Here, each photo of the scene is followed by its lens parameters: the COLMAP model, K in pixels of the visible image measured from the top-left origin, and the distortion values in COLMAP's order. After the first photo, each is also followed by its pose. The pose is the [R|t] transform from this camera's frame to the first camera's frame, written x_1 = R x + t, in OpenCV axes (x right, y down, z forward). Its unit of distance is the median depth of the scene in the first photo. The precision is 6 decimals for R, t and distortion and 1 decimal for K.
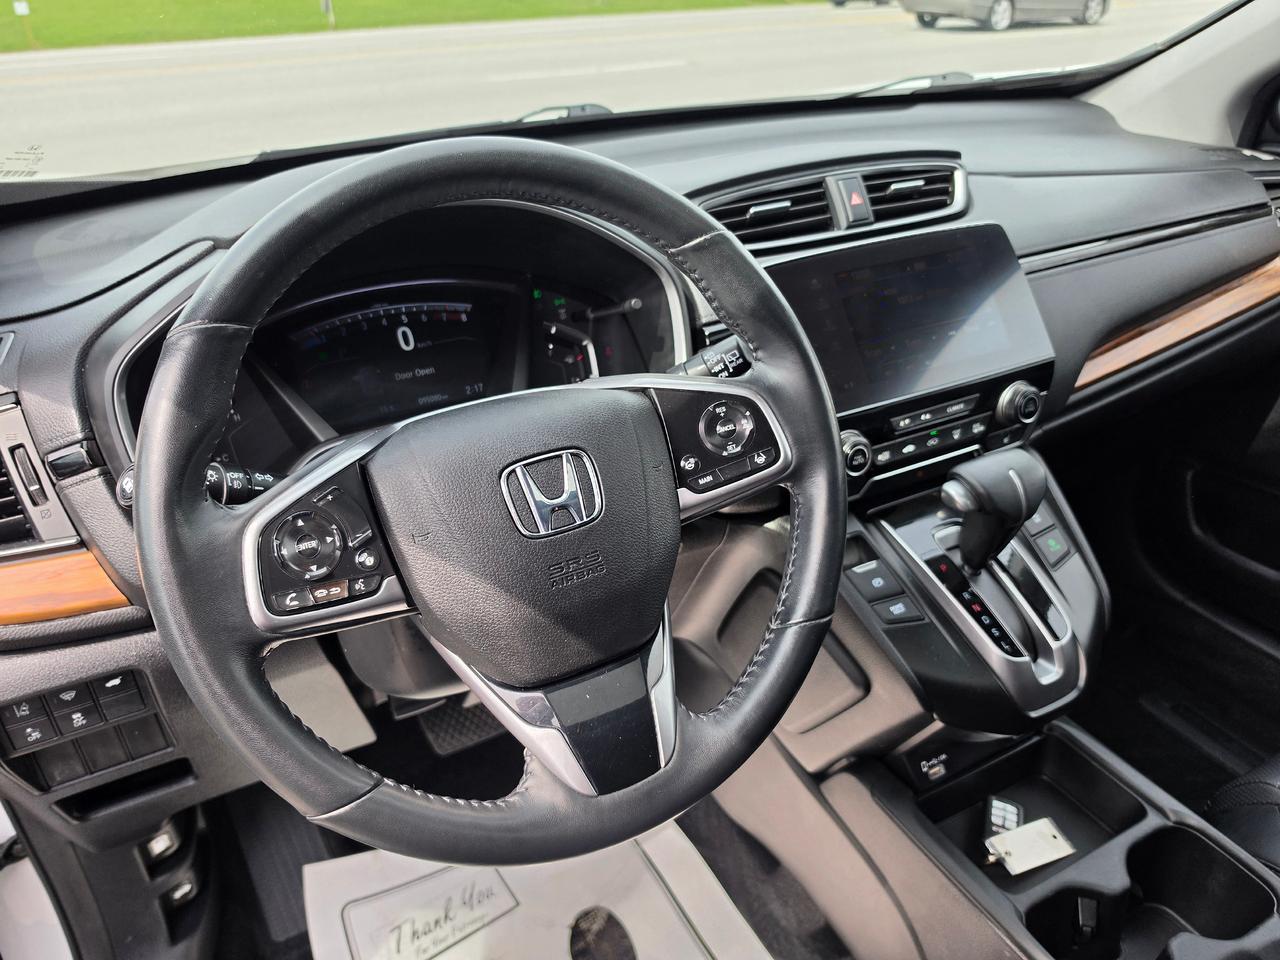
lens RADIAL K [[883.6, 0, 634.6], [0, 883.6, 470.3], [0, 0, 1]] dist [0.030962, -0.028990]
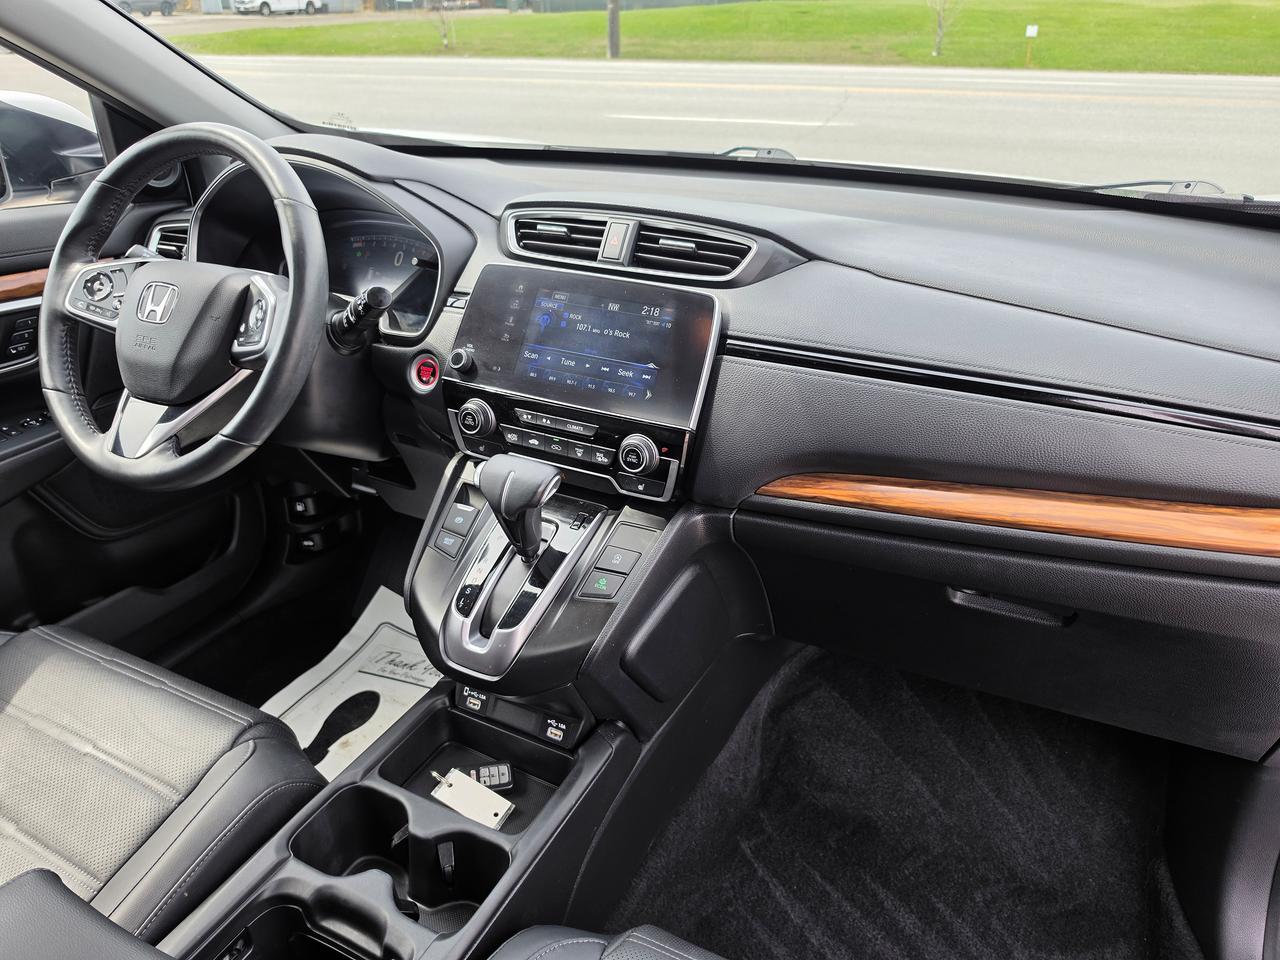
lens RADIAL K [[883.6, 0, 662.7], [0, 883.6, 465.0], [0, 0, 1]] dist [0.030962, -0.028990]
pose [[0.597363, 0.394342, -0.698321, 1.251583], [-0.413866, 0.897431, 0.152747, -0.249602], [0.686930, 0.197766, 0.699297, 0.282939]]
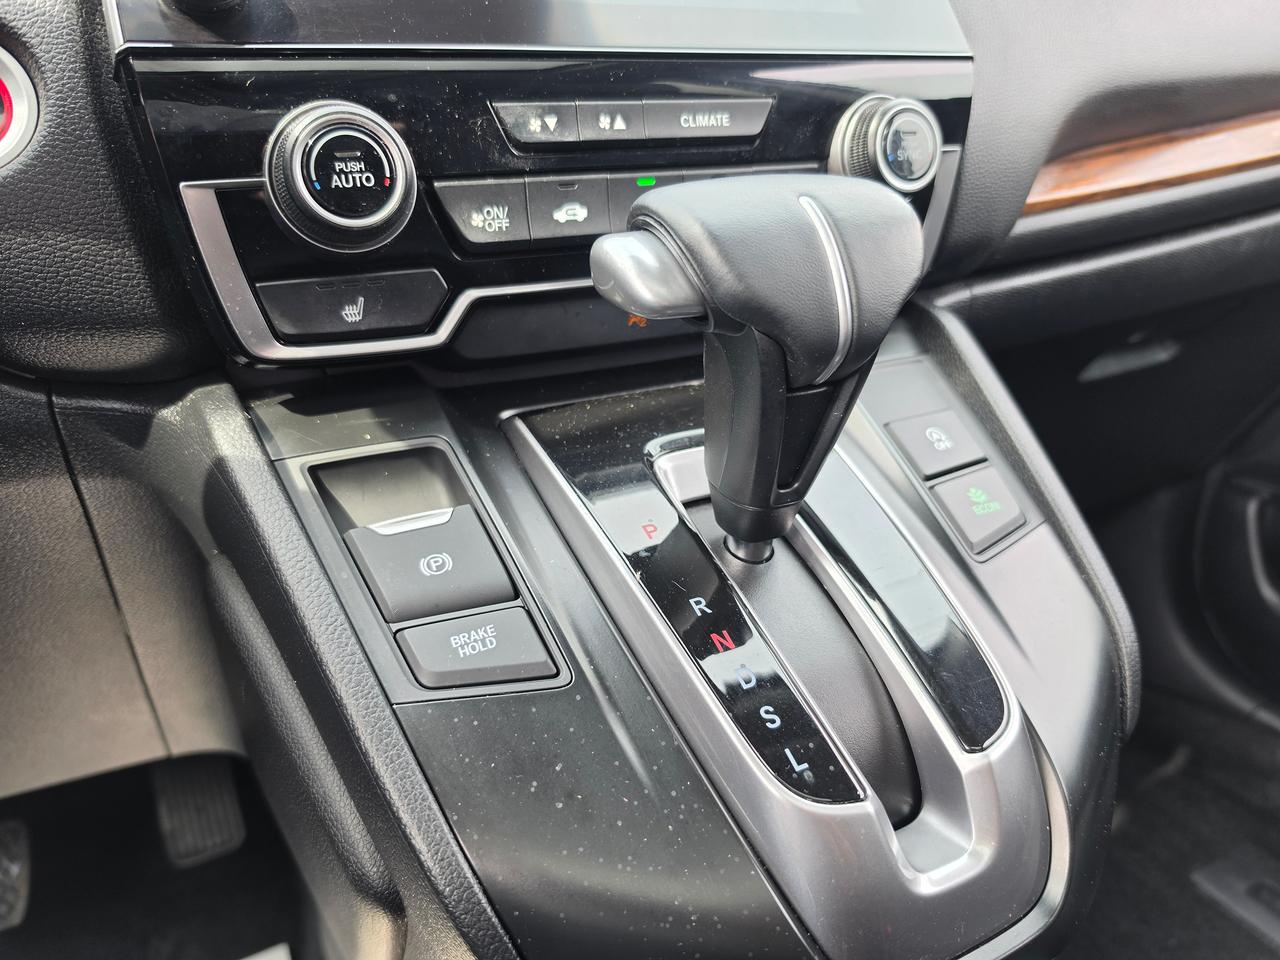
lens RADIAL K [[883.6, 0, 627.6], [0, 883.6, 486.2], [0, 0, 1]] dist [0.030962, -0.028990]
pose [[0.999853, 0.012594, -0.011673, 0.334894], [-0.013863, 0.993163, -0.115910, 0.129617], [0.010133, 0.116055, 0.993191, 0.639737]]
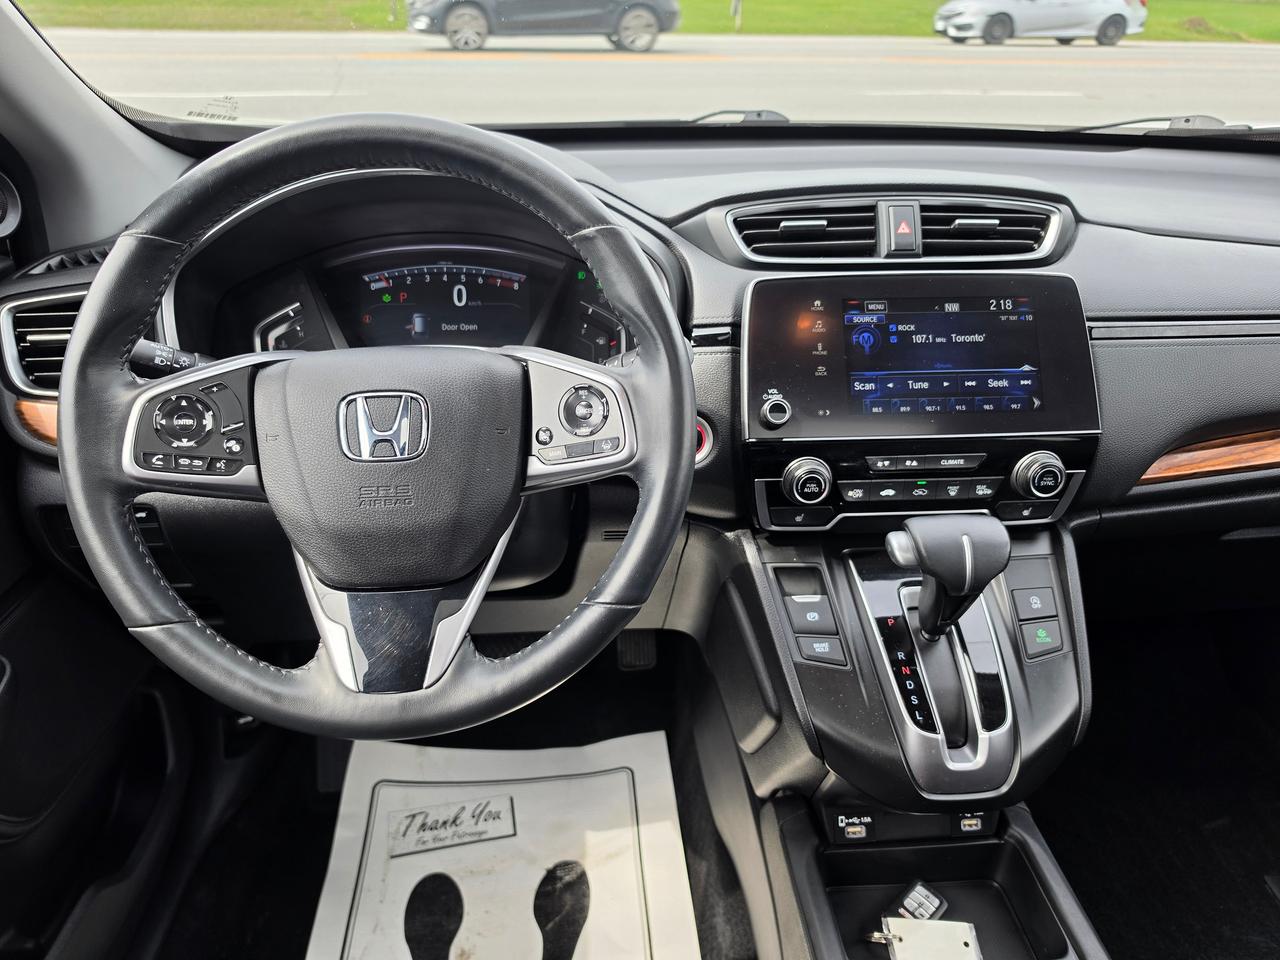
lens RADIAL K [[883.6, 0, 648.1], [0, 883.6, 479.7], [0, 0, 1]] dist [0.030962, -0.028990]
pose [[0.922167, 0.223957, -0.315359, 0.364761], [-0.223110, 0.974001, 0.039287, -0.017513], [0.315958, 0.034131, 0.948159, 0.012586]]
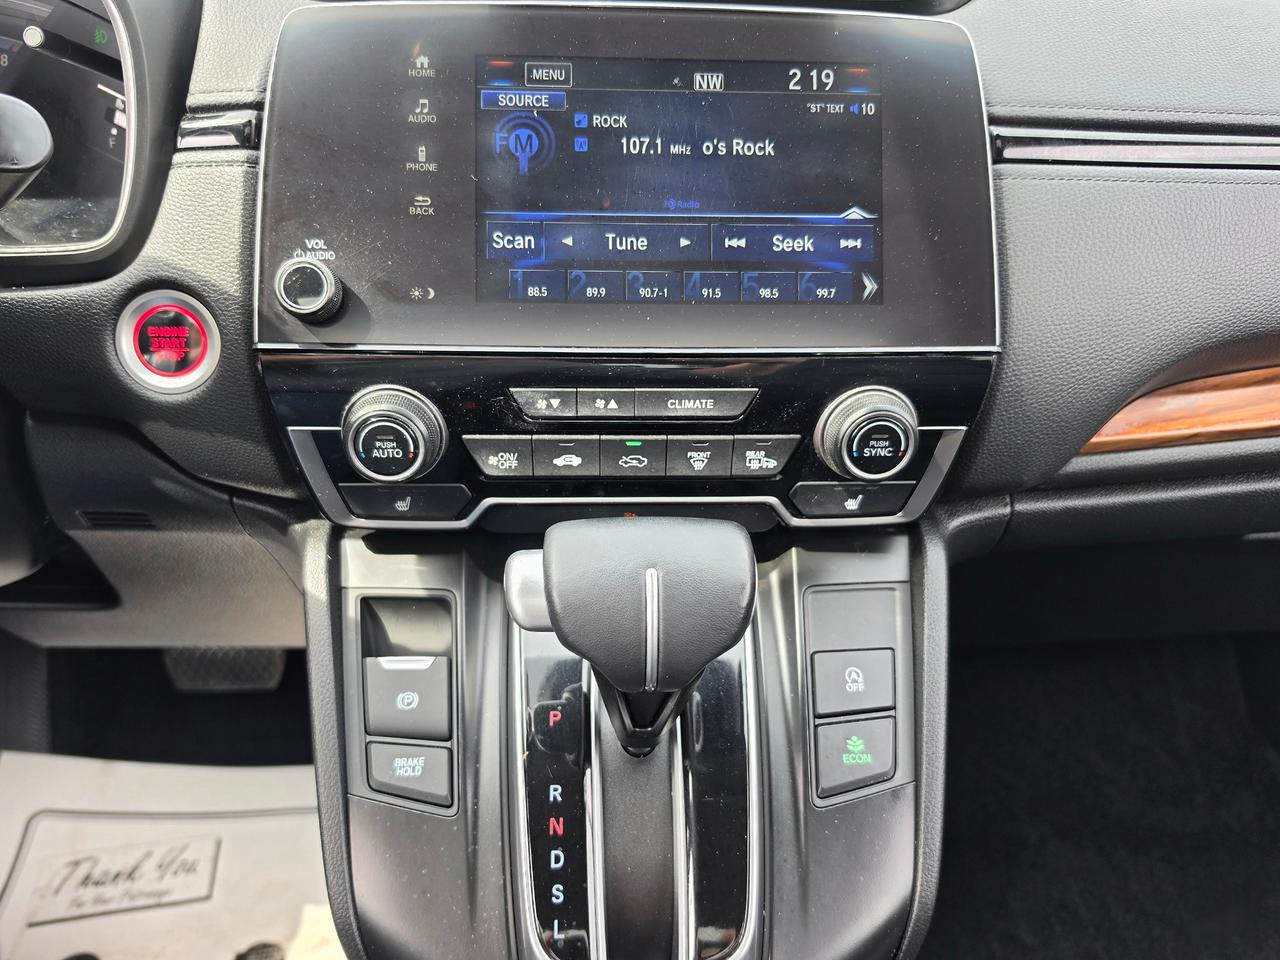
lens RADIAL K [[883.6, 0, 637.1], [0, 883.6, 484.8], [0, 0, 1]] dist [0.030962, -0.028990]
pose [[0.908856, 0.280430, -0.308771, 0.489861], [-0.250587, 0.958877, 0.133270, -0.084346], [0.333446, -0.043749, 0.941753, 0.554572]]
